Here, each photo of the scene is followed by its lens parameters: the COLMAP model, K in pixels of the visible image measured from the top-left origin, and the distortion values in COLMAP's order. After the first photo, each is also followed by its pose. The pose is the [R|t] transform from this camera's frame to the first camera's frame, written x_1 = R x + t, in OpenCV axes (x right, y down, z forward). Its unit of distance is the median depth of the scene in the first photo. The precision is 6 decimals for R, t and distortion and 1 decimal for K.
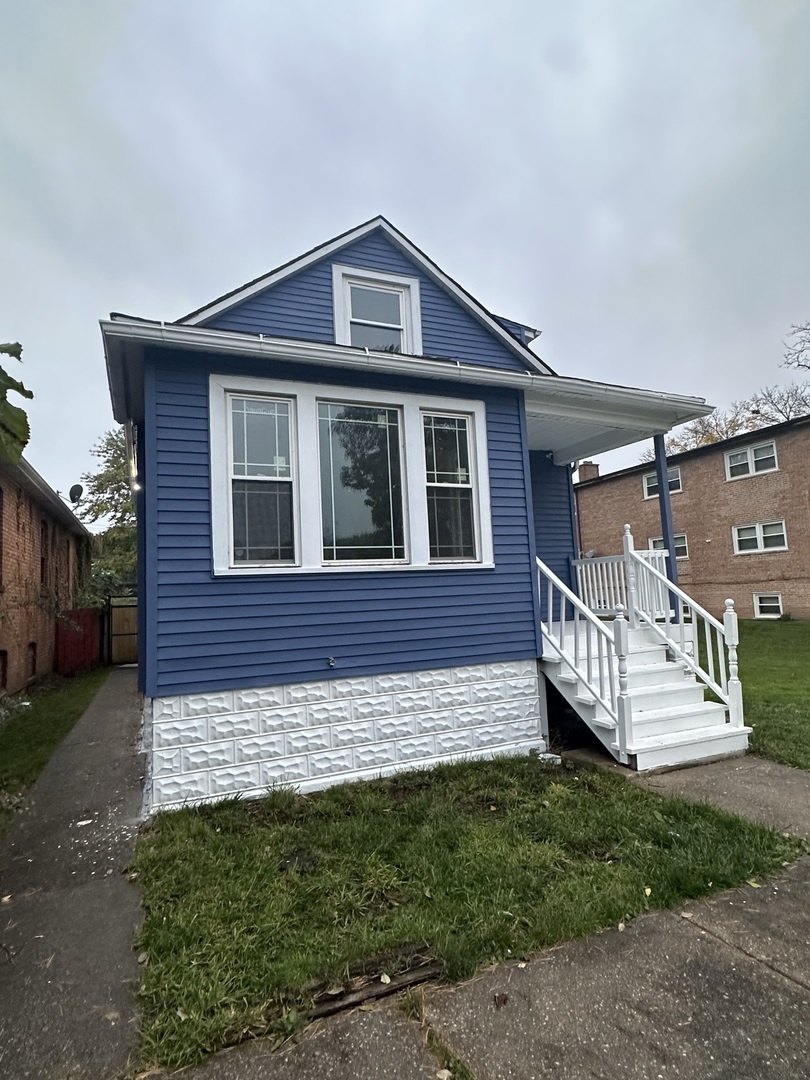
lens RADIAL K [[573.4, 0, 405.0], [0, 573.4, 540.0], [0, 0, 1]] dist [0.001154, 0.000600]
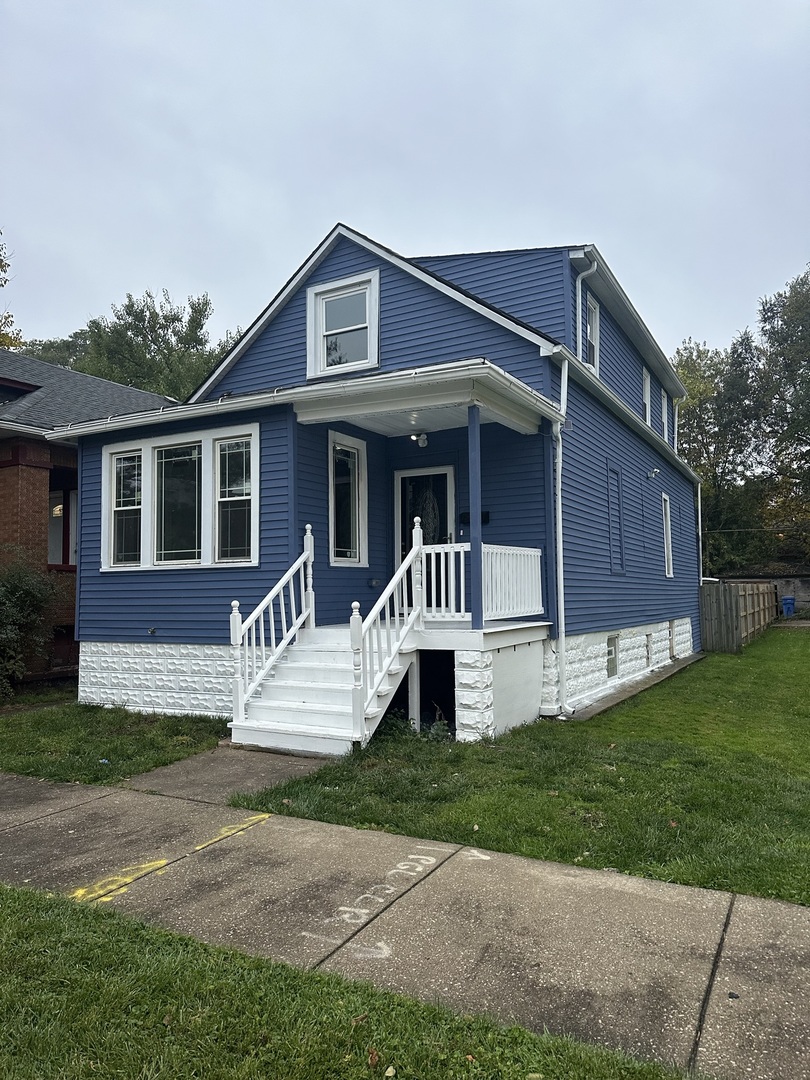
lens RADIAL K [[740.5, 0, 411.0], [0, 740.5, 542.7], [0, 0, 1]] dist [0.164045, -0.303045]
pose [[0.615215, -0.012015, -0.788268, 1.658483], [0.060817, 0.997627, 0.032260, -0.031876], [0.786010, -0.067787, 0.614486, 0.324574]]
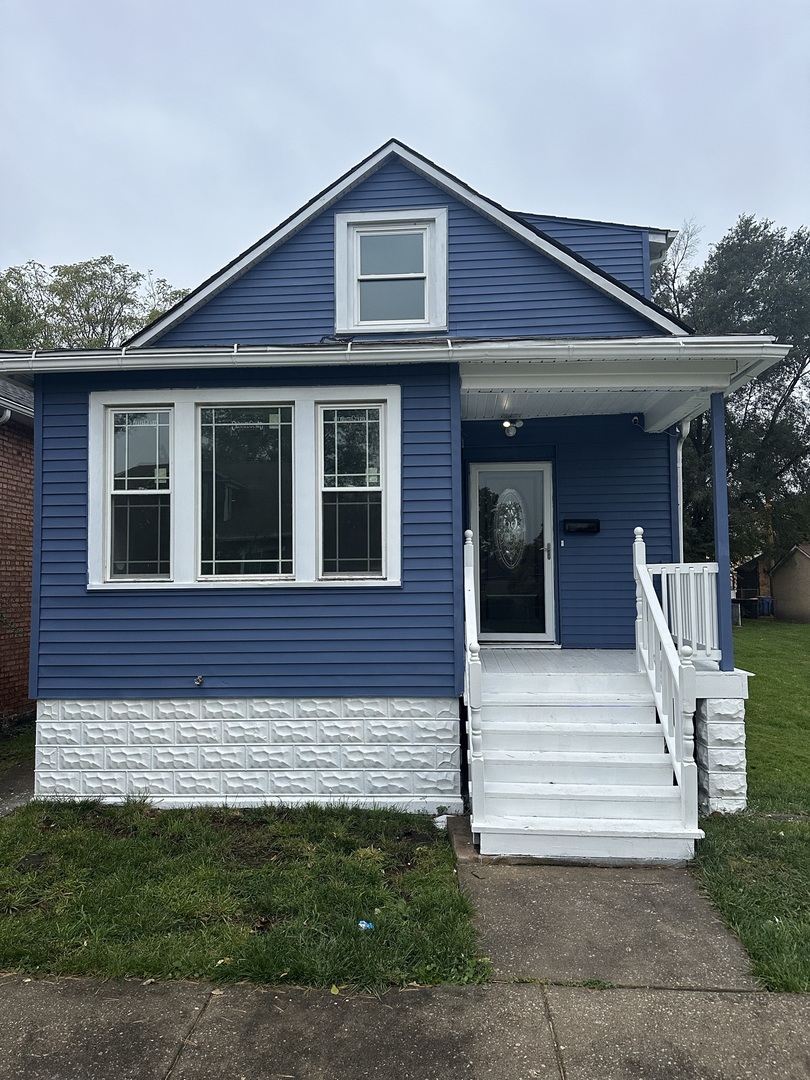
lens RADIAL K [[740.5, 0, 411.0], [0, 740.5, 542.7], [0, 0, 1]] dist [0.164045, -0.303045]
pose [[0.891198, 0.014653, -0.453379, 0.704555], [0.011751, 0.998397, 0.055367, -0.080049], [0.453463, -0.054670, 0.889597, 0.039923]]
